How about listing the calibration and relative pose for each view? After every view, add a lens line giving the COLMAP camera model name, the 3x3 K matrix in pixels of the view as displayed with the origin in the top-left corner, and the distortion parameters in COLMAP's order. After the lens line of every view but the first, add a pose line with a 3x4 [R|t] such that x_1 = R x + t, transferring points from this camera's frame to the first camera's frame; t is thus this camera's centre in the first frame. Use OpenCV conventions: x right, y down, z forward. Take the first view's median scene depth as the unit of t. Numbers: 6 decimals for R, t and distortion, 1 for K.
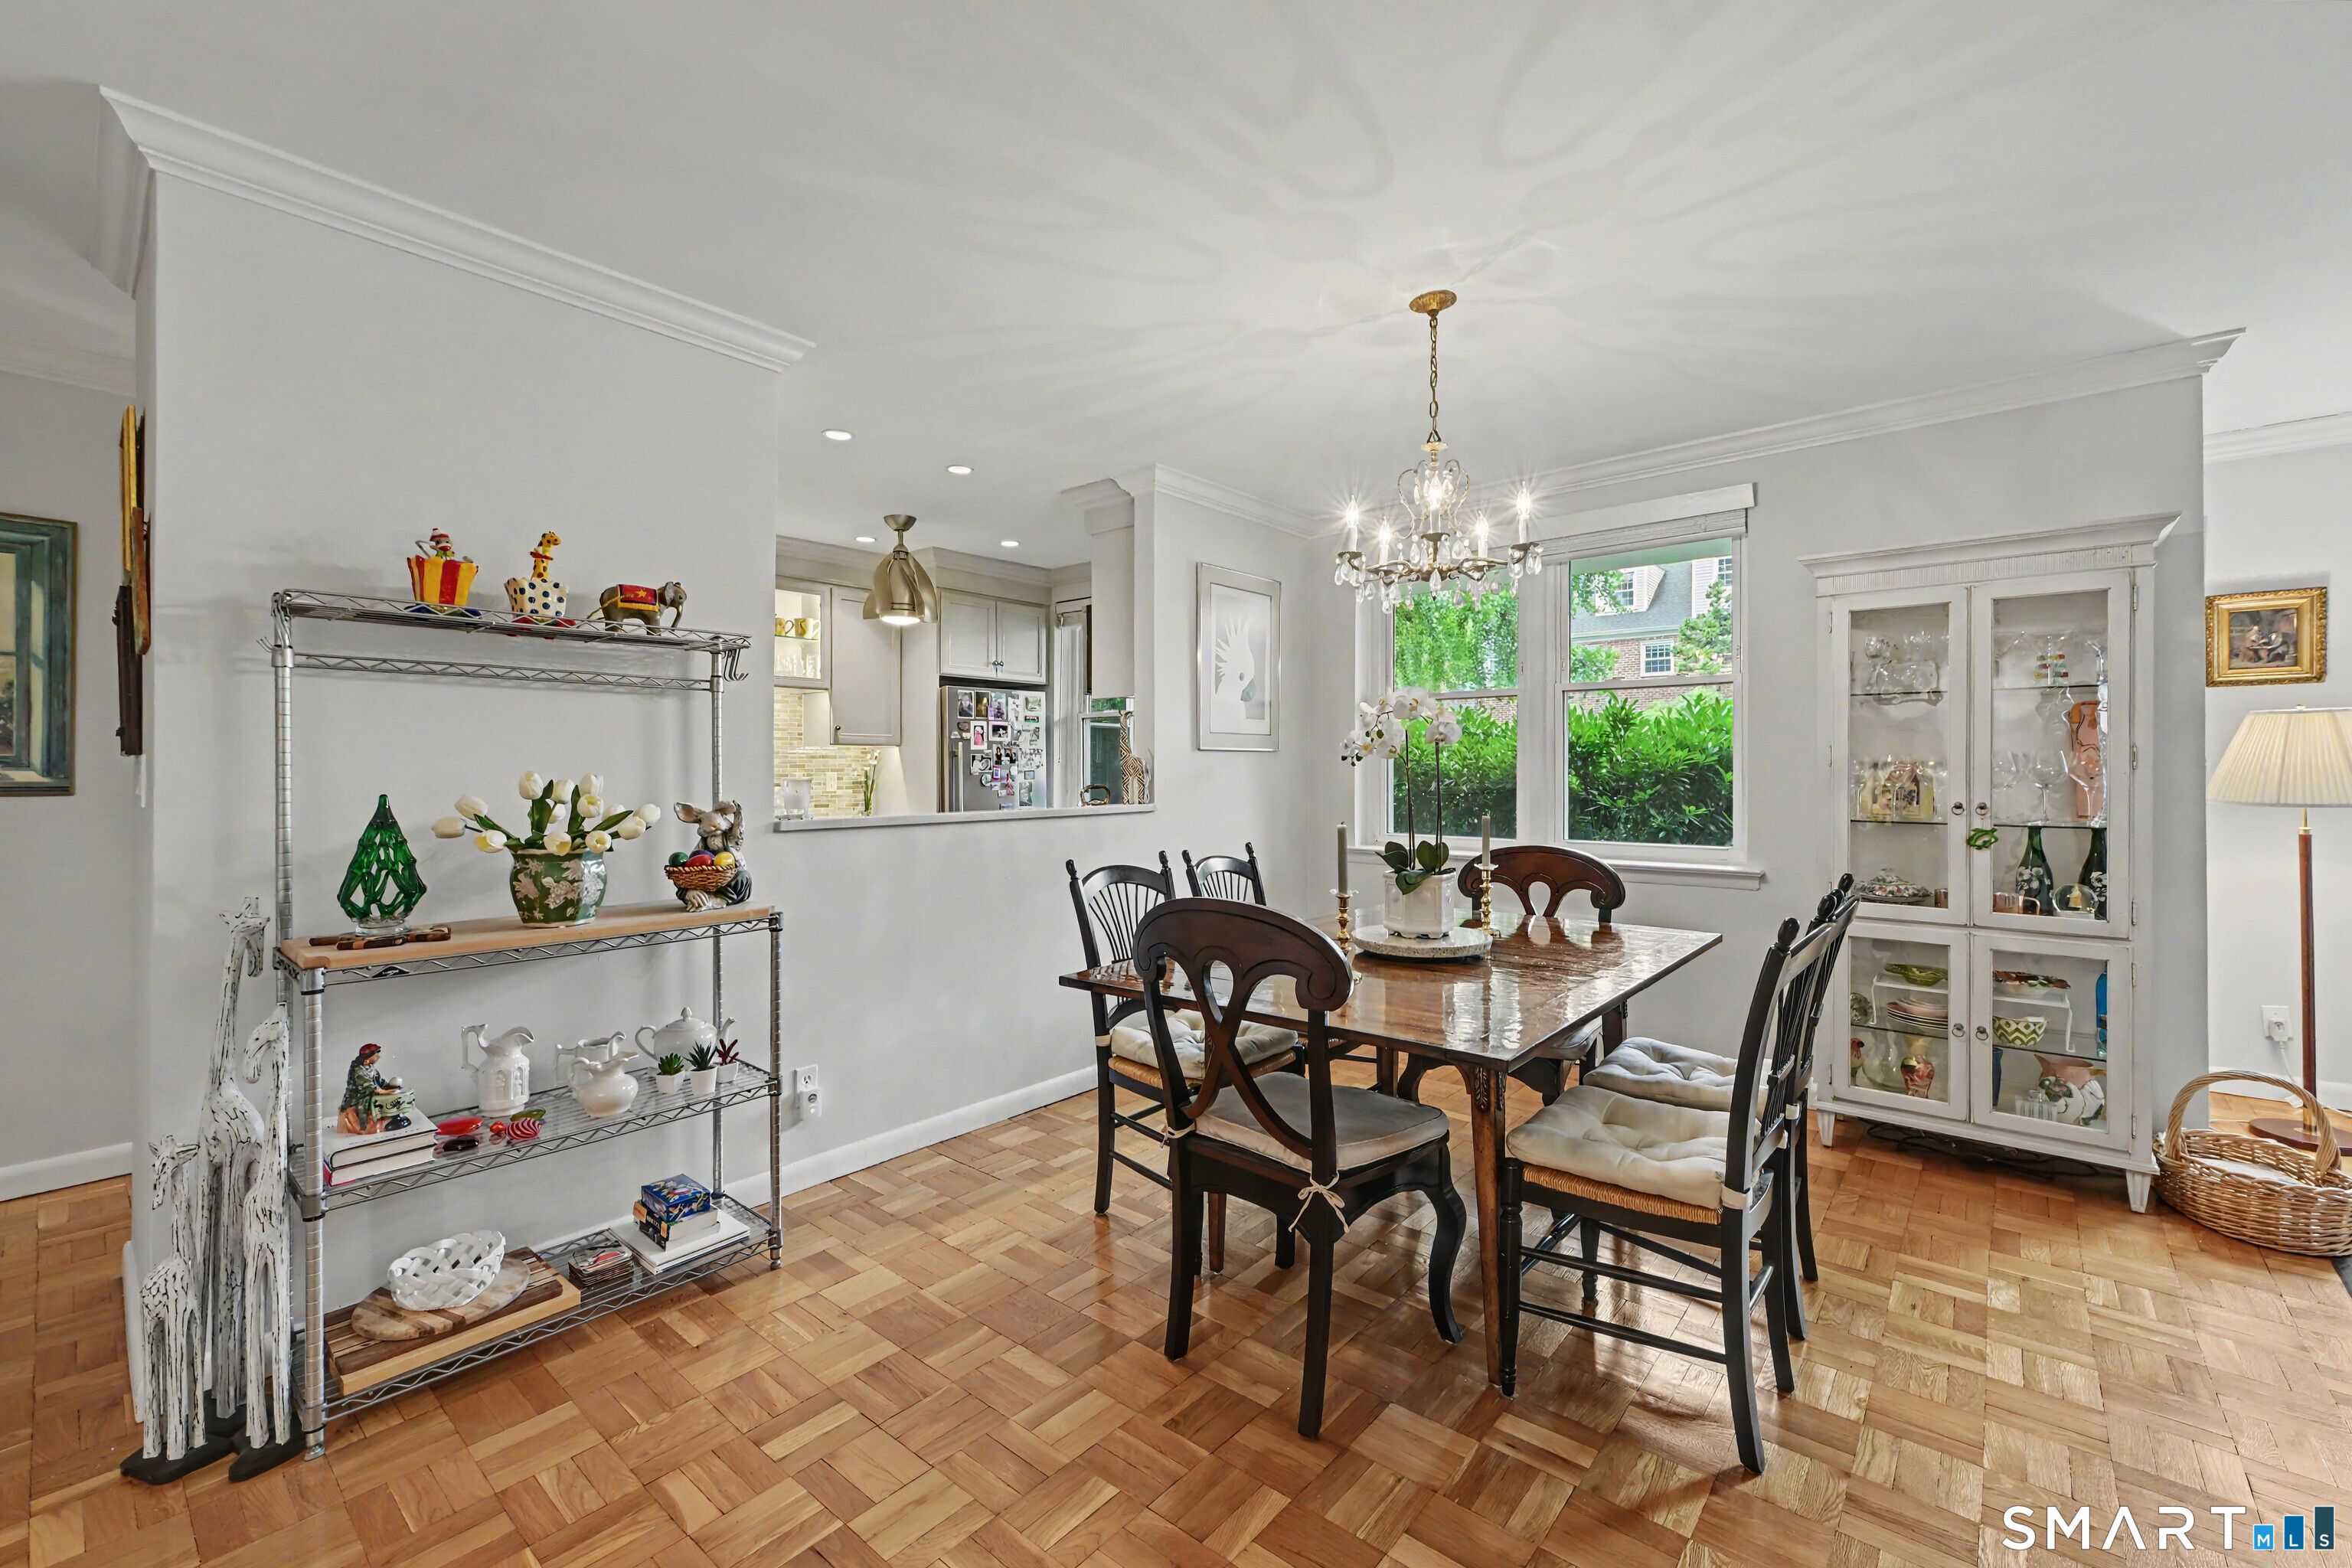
lens RADIAL K [[975.9, 0, 1163.6], [0, 975.9, 766.1], [0, 0, 1]] dist [-0.001809, 0.000417]
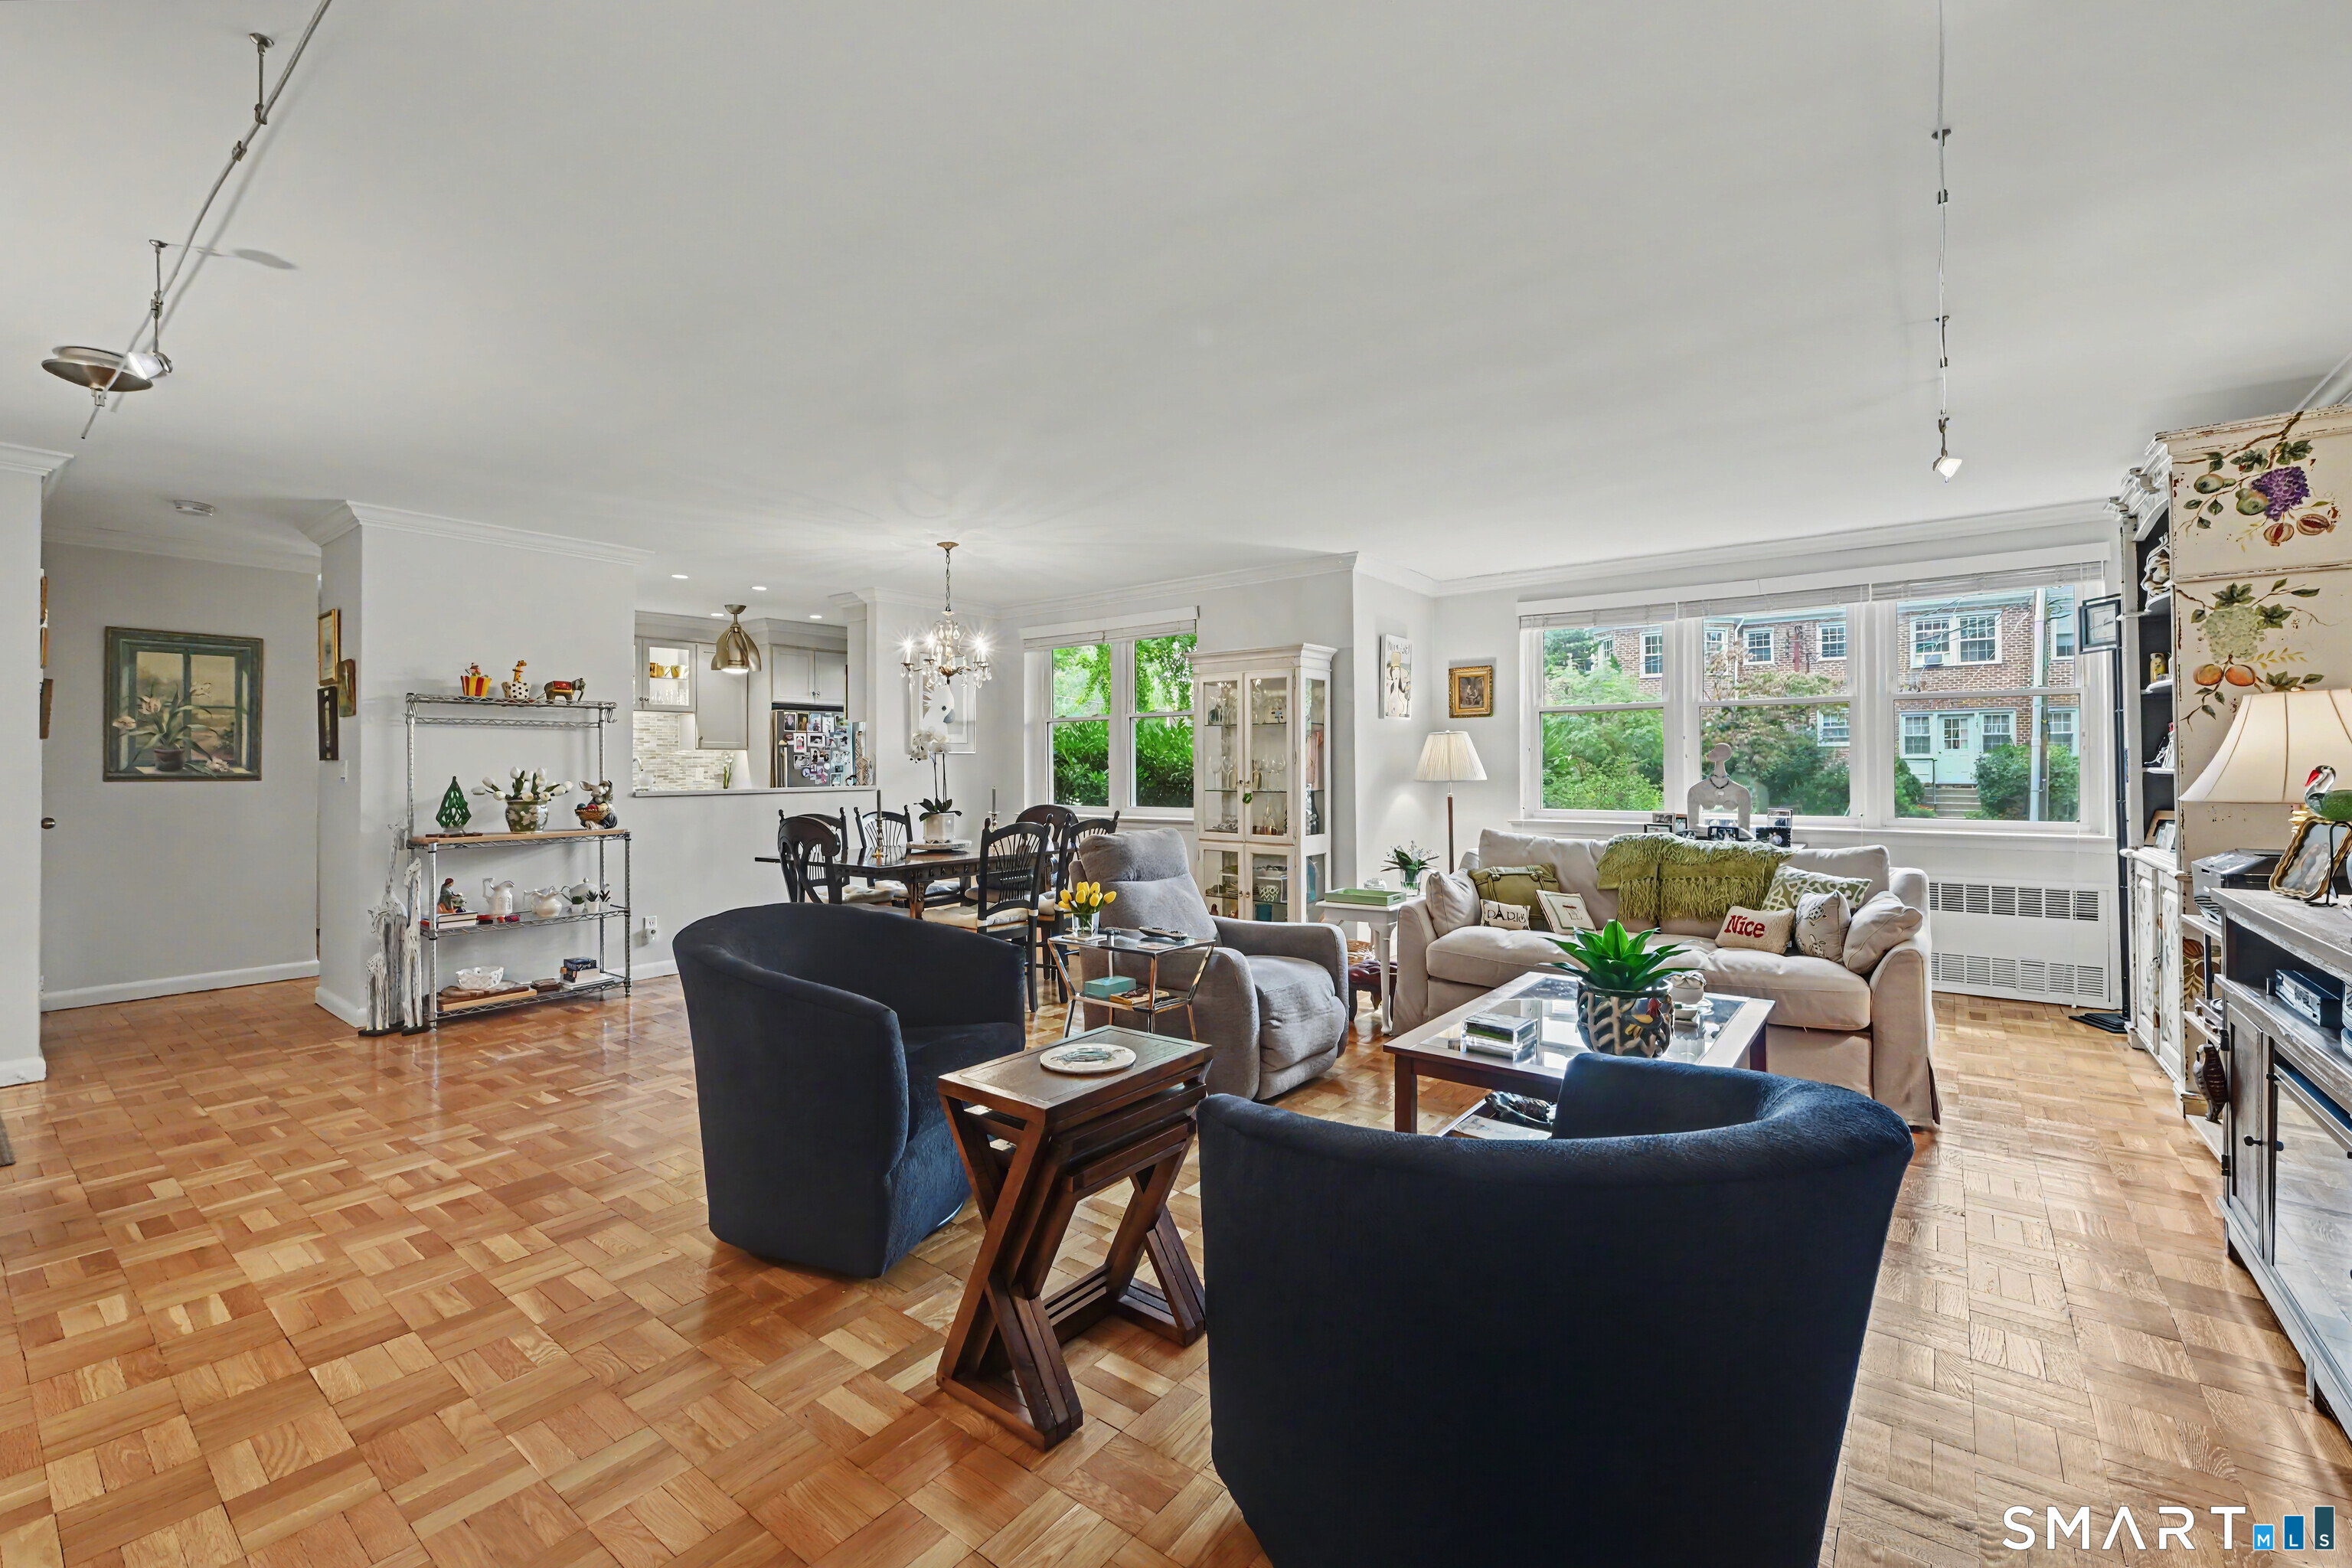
lens RADIAL K [[975.9, 0, 1162.1], [0, 975.9, 759.9], [0, 0, 1]] dist [-0.001809, 0.000417]
pose [[0.998702, -0.002686, 0.050863, 0.675778], [0.002752, 0.999995, -0.001238, -0.003618], [-0.050859, 0.001376, 0.998705, -1.221885]]
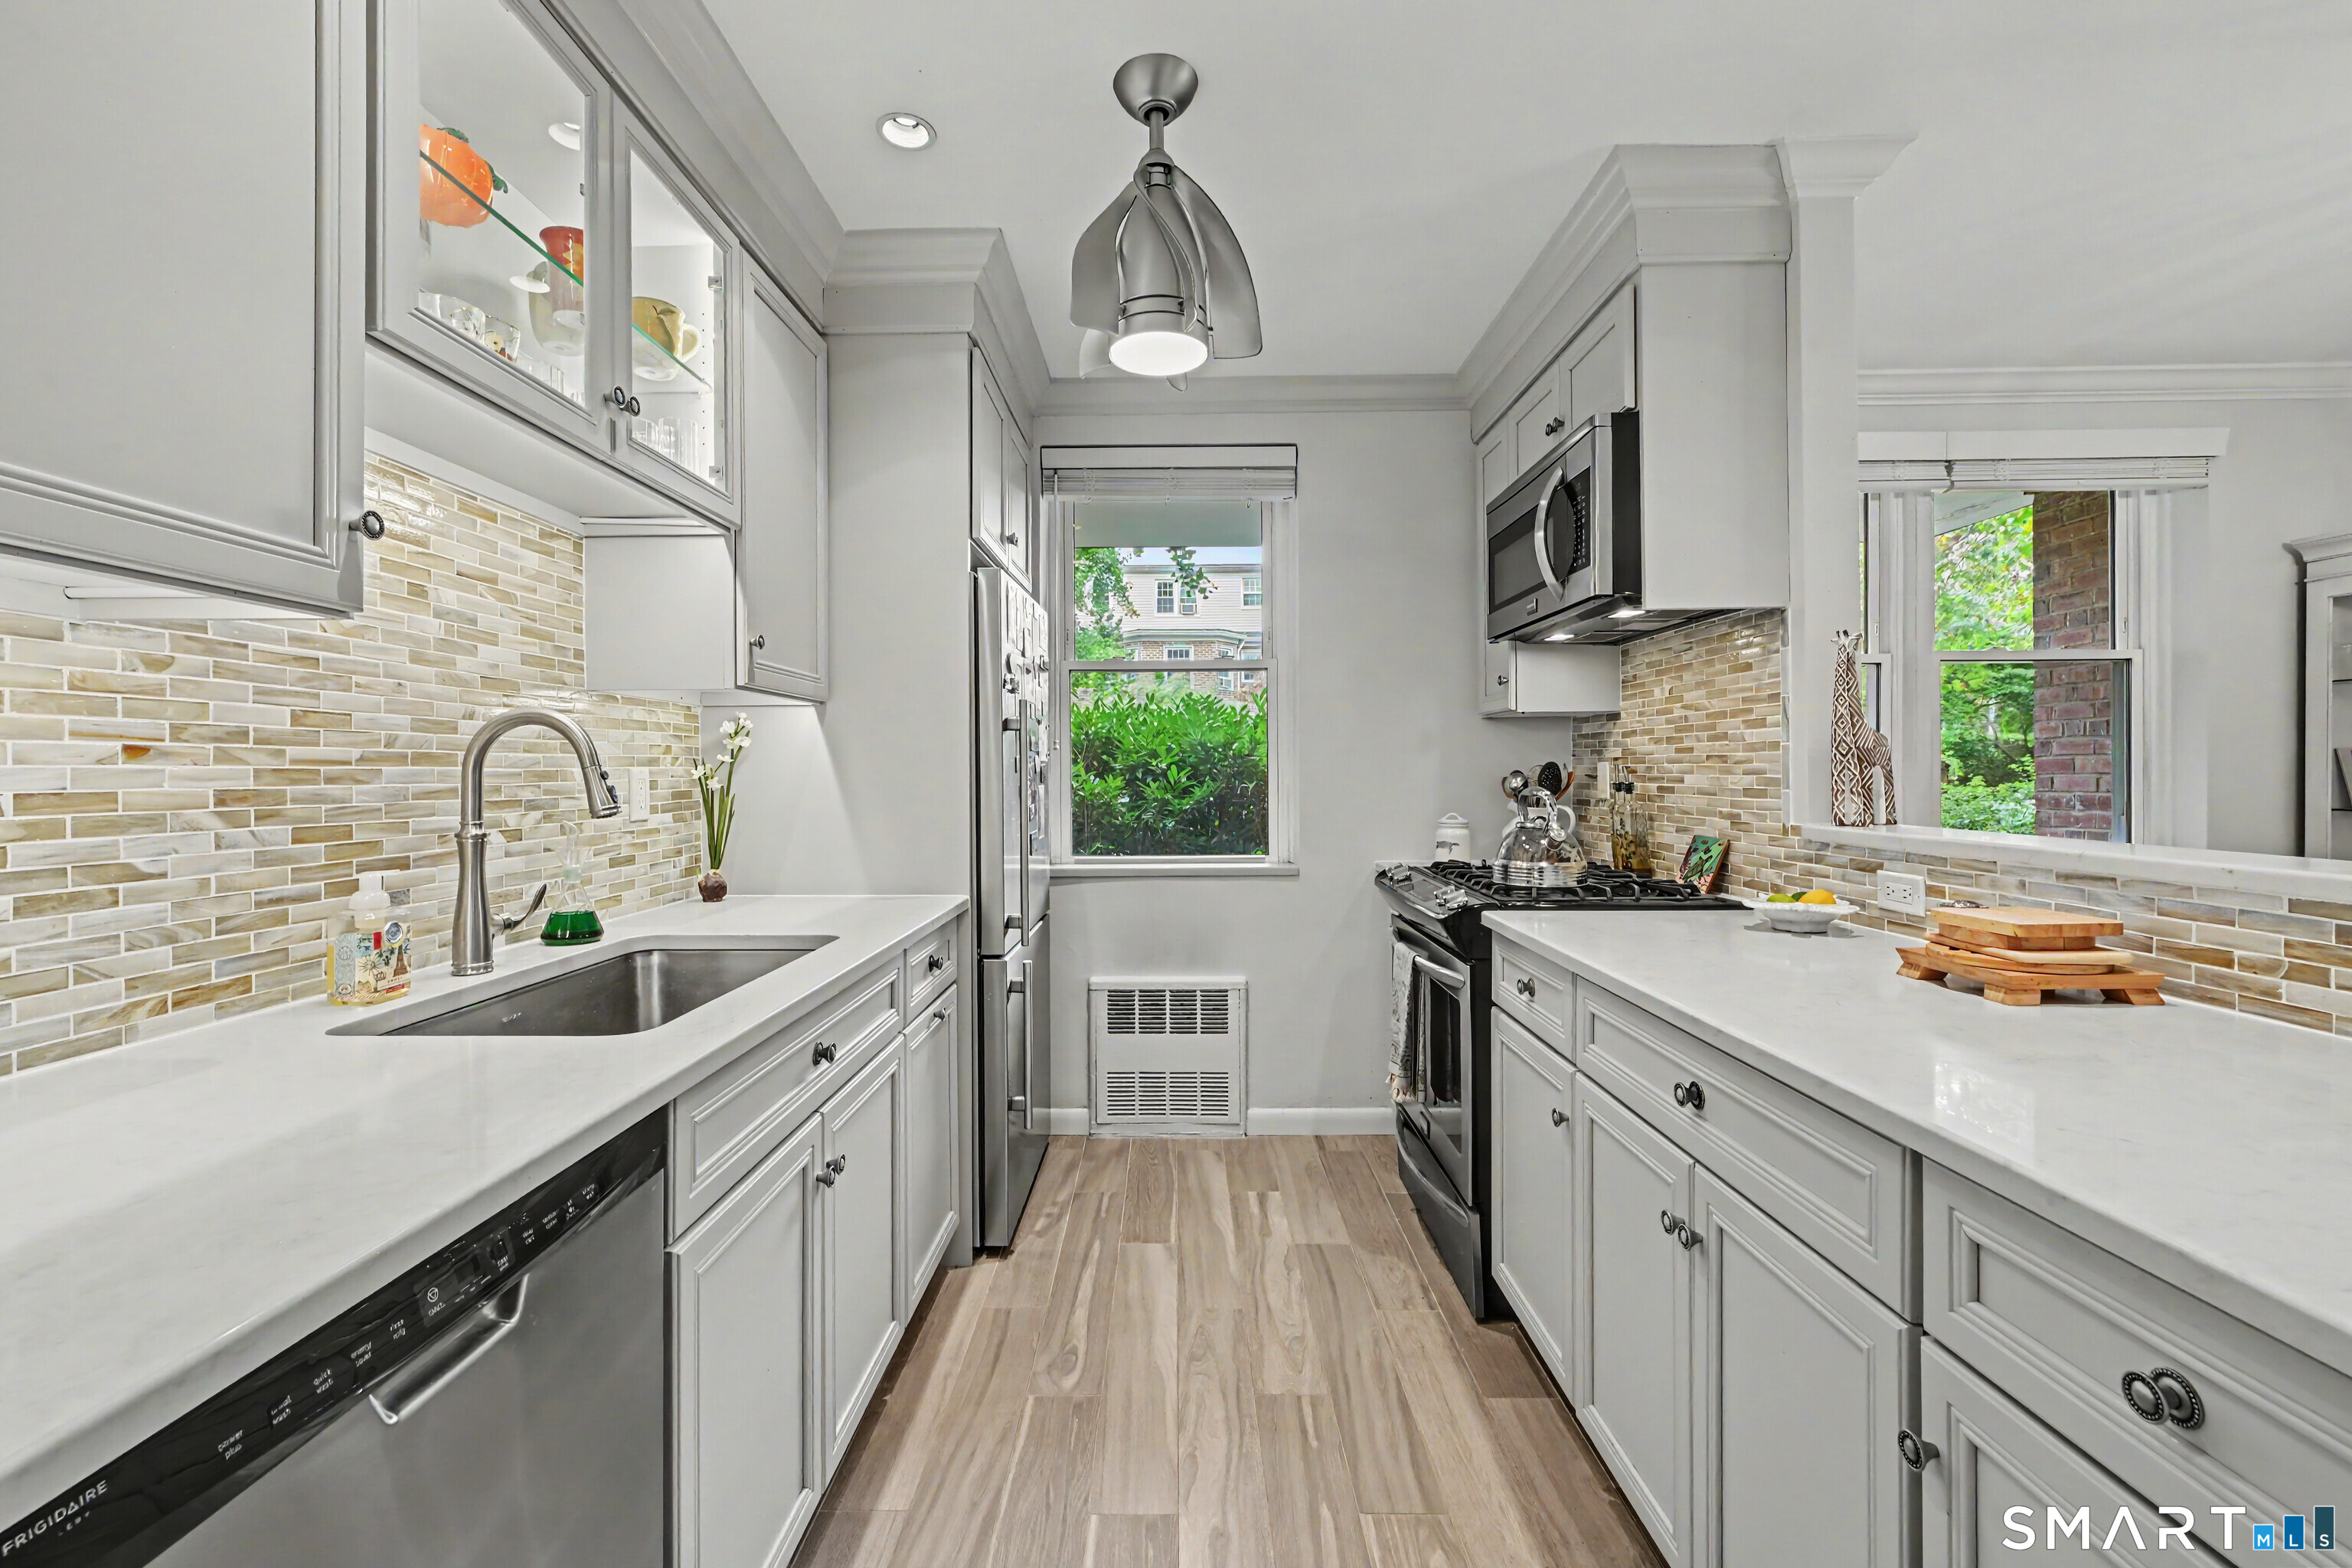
lens RADIAL K [[975.9, 0, 1161.7], [0, 975.9, 773.9], [0, 0, 1]] dist [-0.001809, 0.000417]
pose [[0.765574, -0.002713, 0.643342, -1.019589], [0.000478, 0.999993, 0.003647, 0.018742], [-0.643348, -0.002485, 0.765570, 1.420435]]
